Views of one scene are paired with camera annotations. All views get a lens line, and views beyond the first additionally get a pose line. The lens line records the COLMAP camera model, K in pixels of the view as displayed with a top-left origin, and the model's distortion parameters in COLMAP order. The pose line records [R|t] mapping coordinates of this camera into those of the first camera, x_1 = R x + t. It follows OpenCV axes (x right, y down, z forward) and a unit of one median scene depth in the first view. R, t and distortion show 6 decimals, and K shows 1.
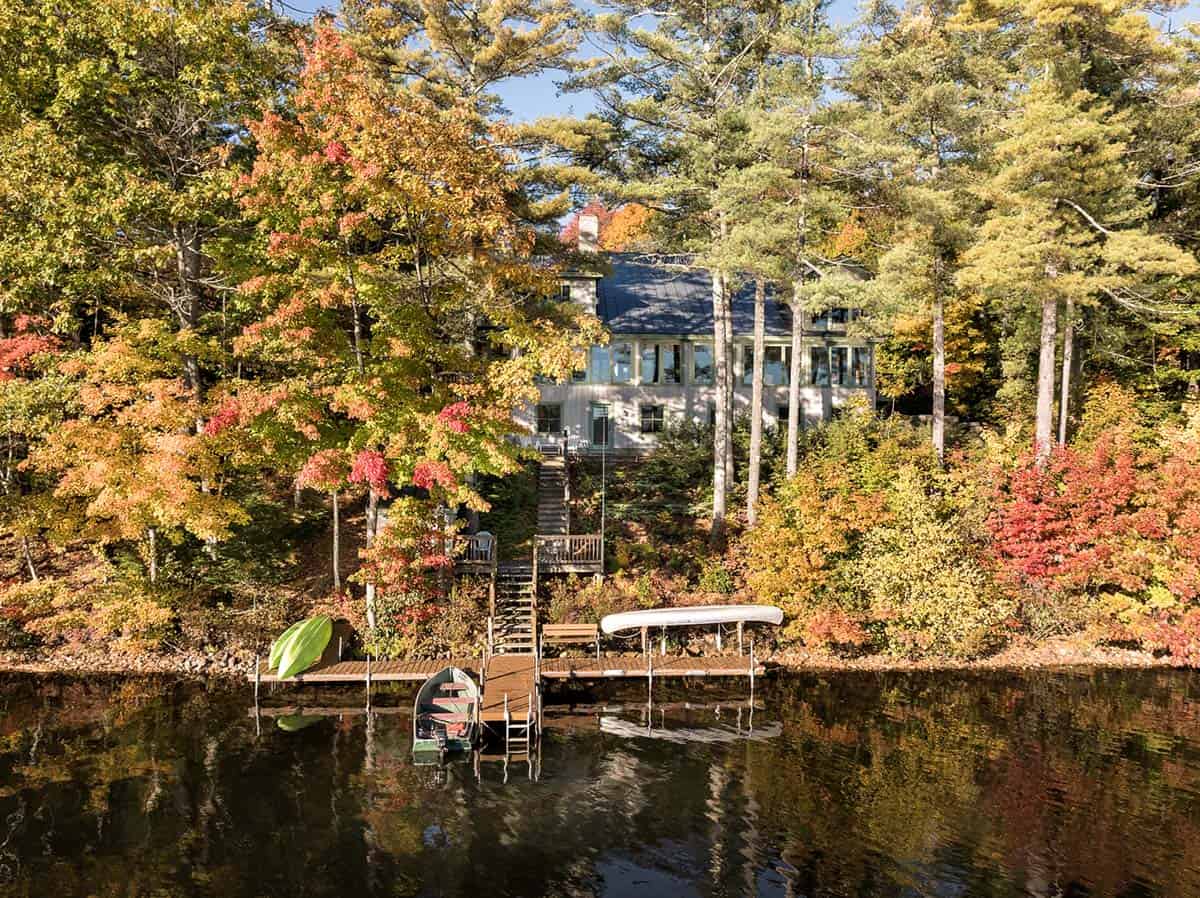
lens RADIAL K [[933.8, 0, 599.7], [0, 933.8, 445.2], [0, 0, 1]] dist [-0.005531, -0.003742]
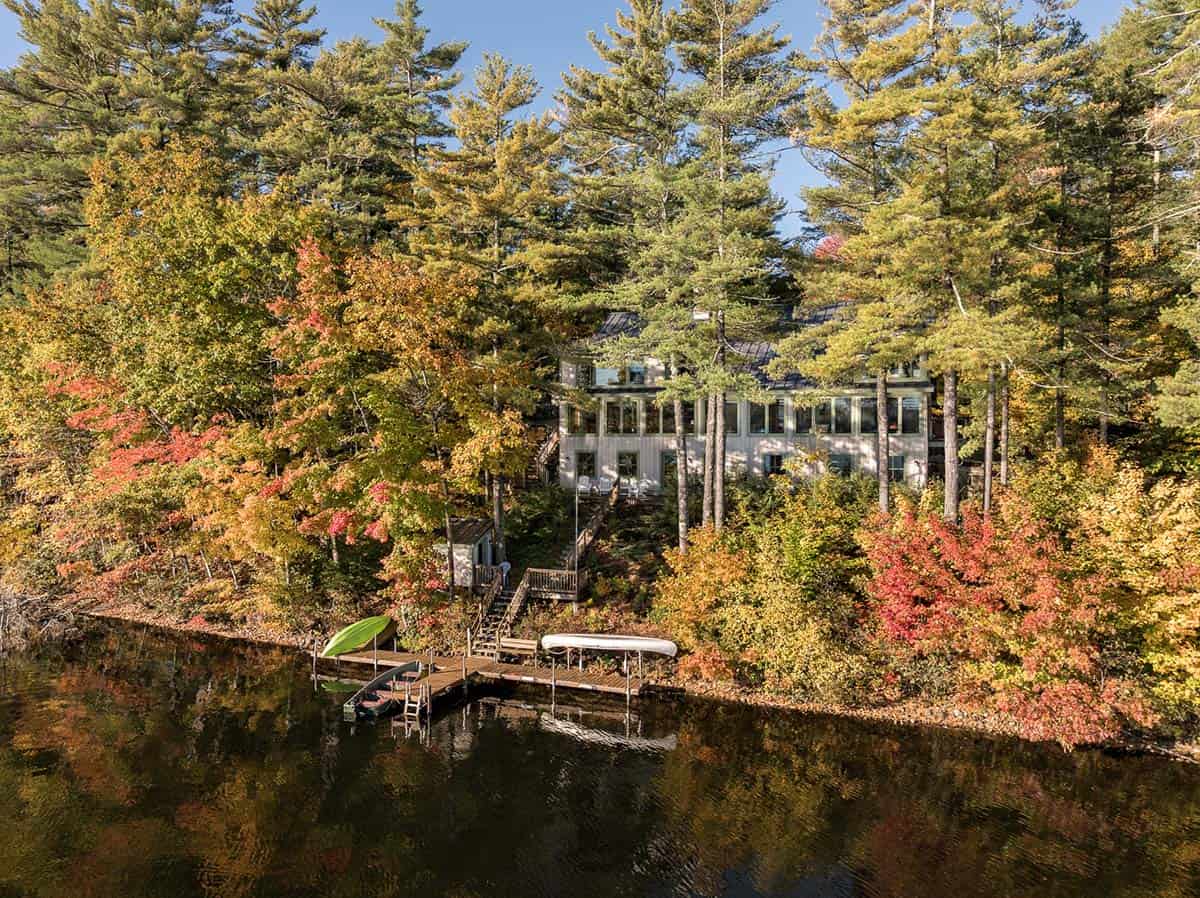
lens RADIAL K [[933.8, 0, 599.9], [0, 933.8, 452.5], [0, 0, 1]] dist [-0.005531, -0.003742]
pose [[0.880824, 0.001048, -0.473443, 0.689622], [-0.000710, 0.999999, 0.000892, -0.071510], [0.473444, -0.000450, 0.880824, -0.101032]]
